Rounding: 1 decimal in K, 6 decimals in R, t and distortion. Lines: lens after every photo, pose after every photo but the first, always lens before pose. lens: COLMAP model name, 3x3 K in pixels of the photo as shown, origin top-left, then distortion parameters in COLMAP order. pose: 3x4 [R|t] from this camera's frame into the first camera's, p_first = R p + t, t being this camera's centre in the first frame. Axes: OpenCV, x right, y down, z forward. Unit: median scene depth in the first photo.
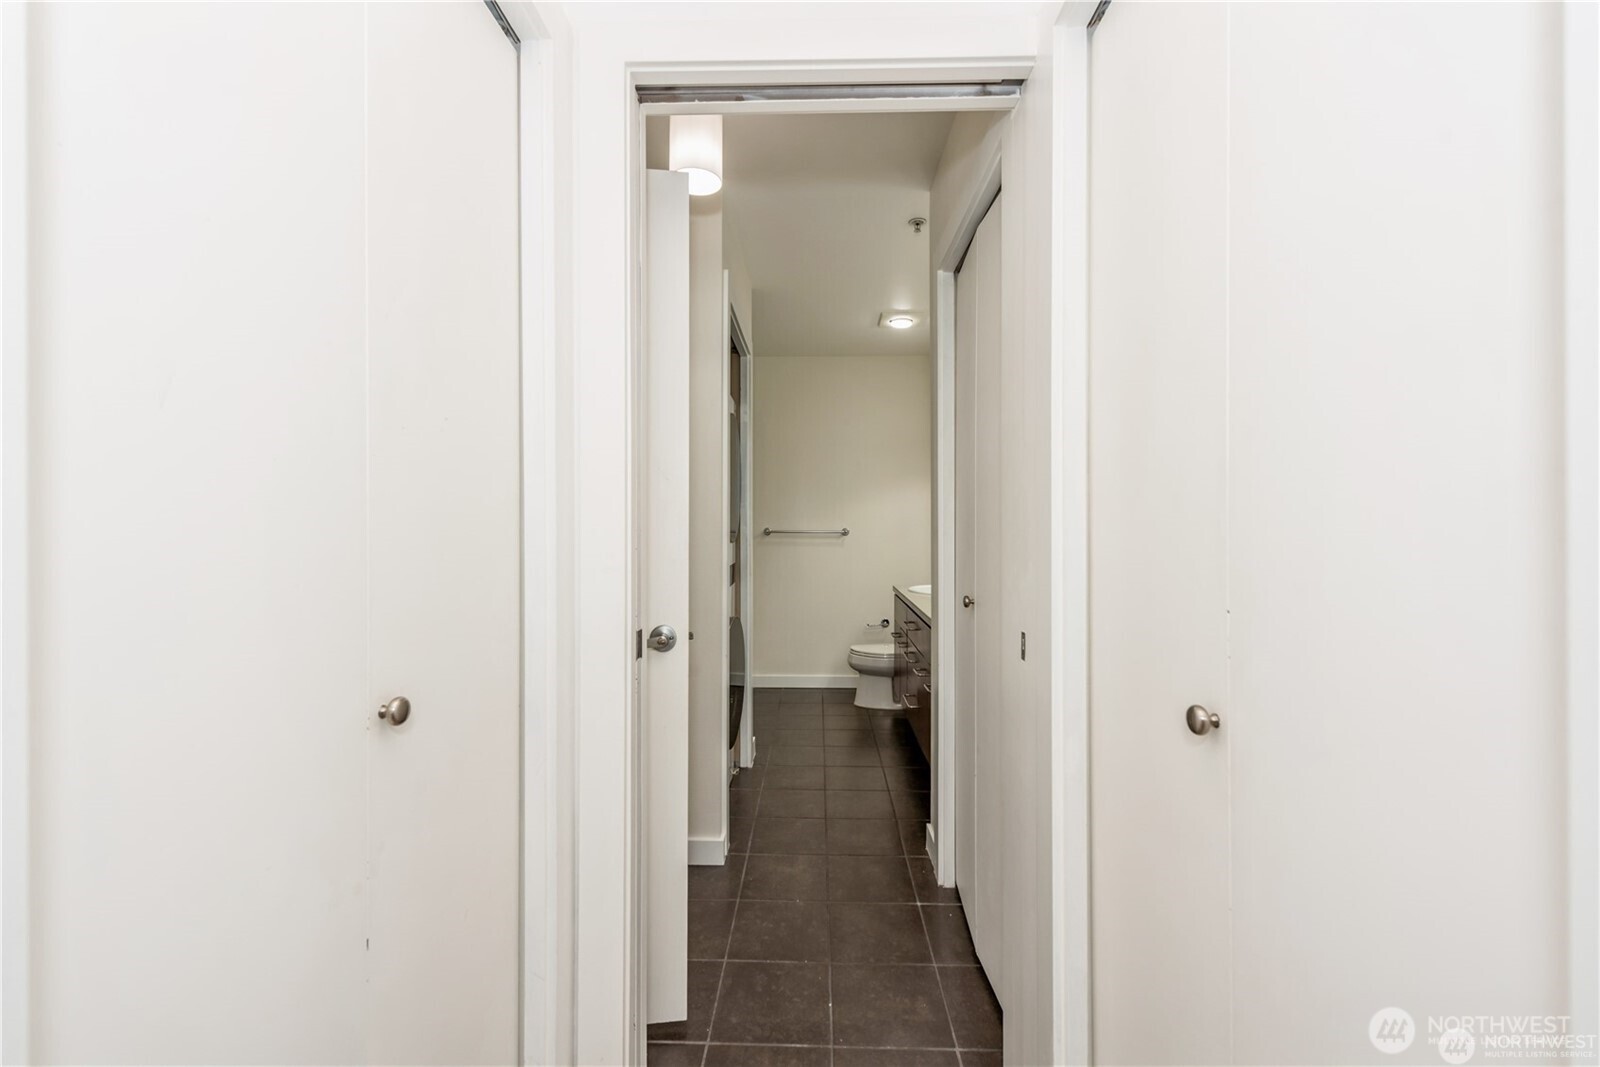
lens RADIAL K [[652.5, 0, 802.4], [0, 652.5, 530.9], [0, 0, 1]] dist [0.008240, 0.000207]
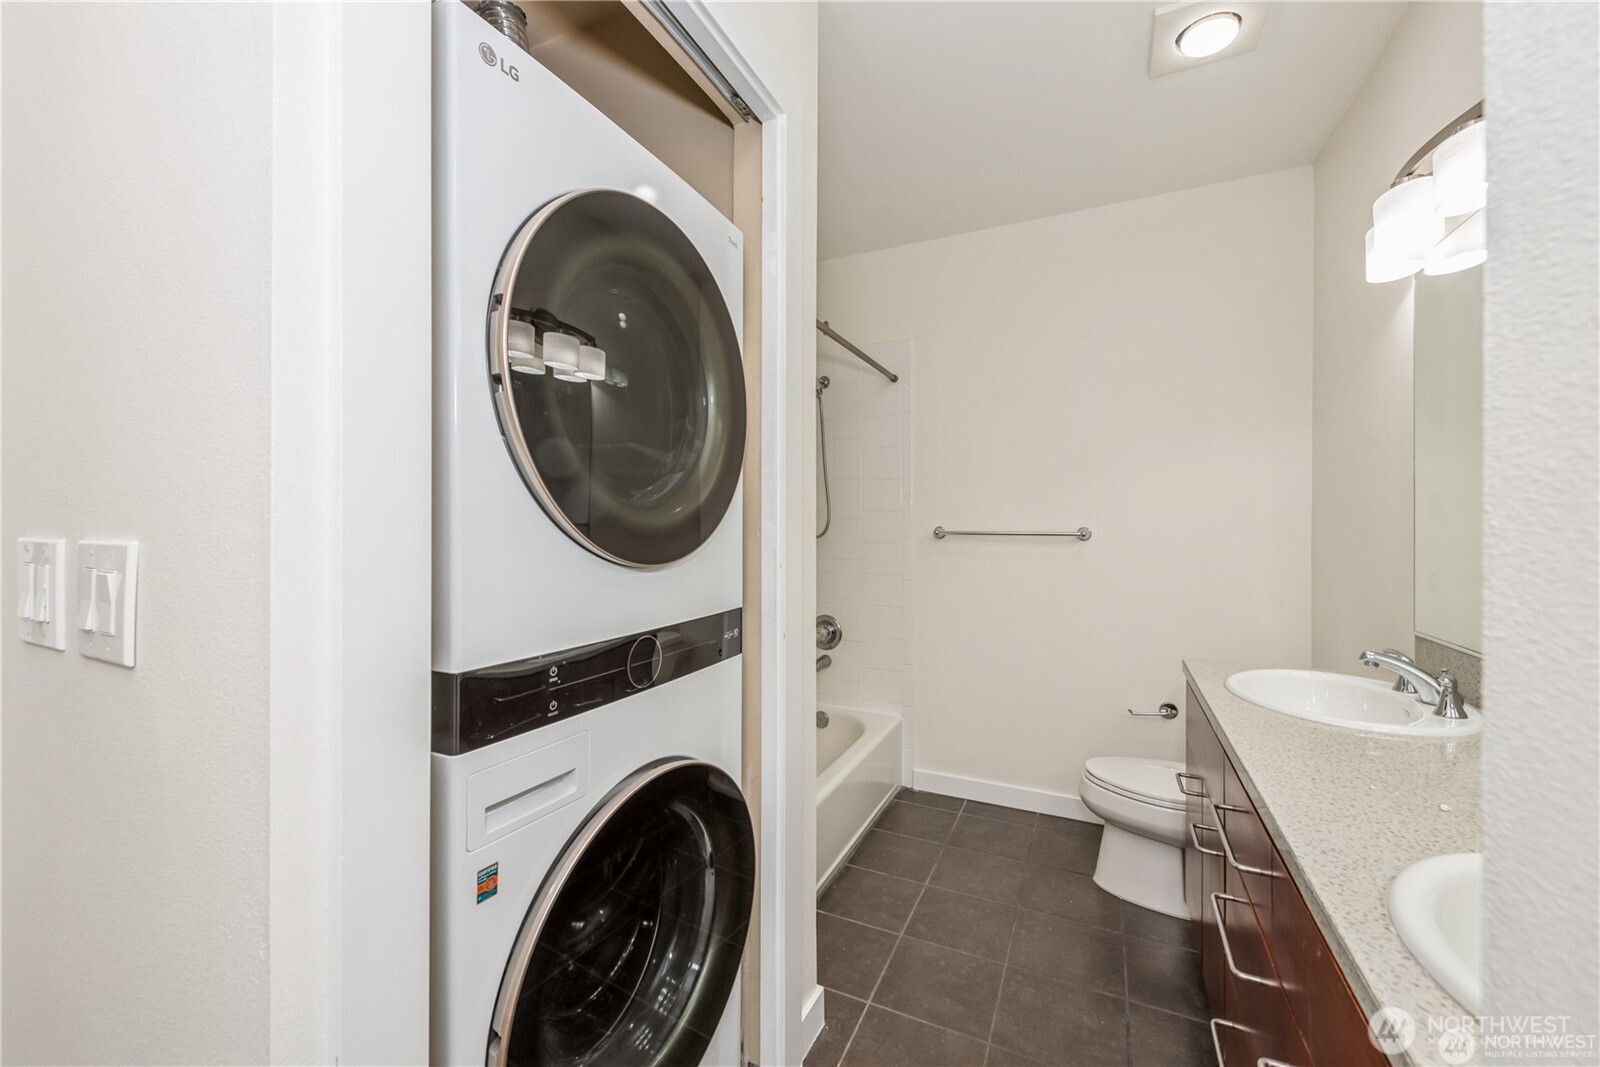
lens RADIAL K [[652.5, 0, 795.0], [0, 652.5, 525.5], [0, 0, 1]] dist [0.008240, 0.000207]
pose [[0.918843, 0.002169, -0.394616, 0.059450], [-0.002615, 0.999996, -0.000591, -0.004814], [0.394614, 0.001575, 0.918846, 0.406449]]
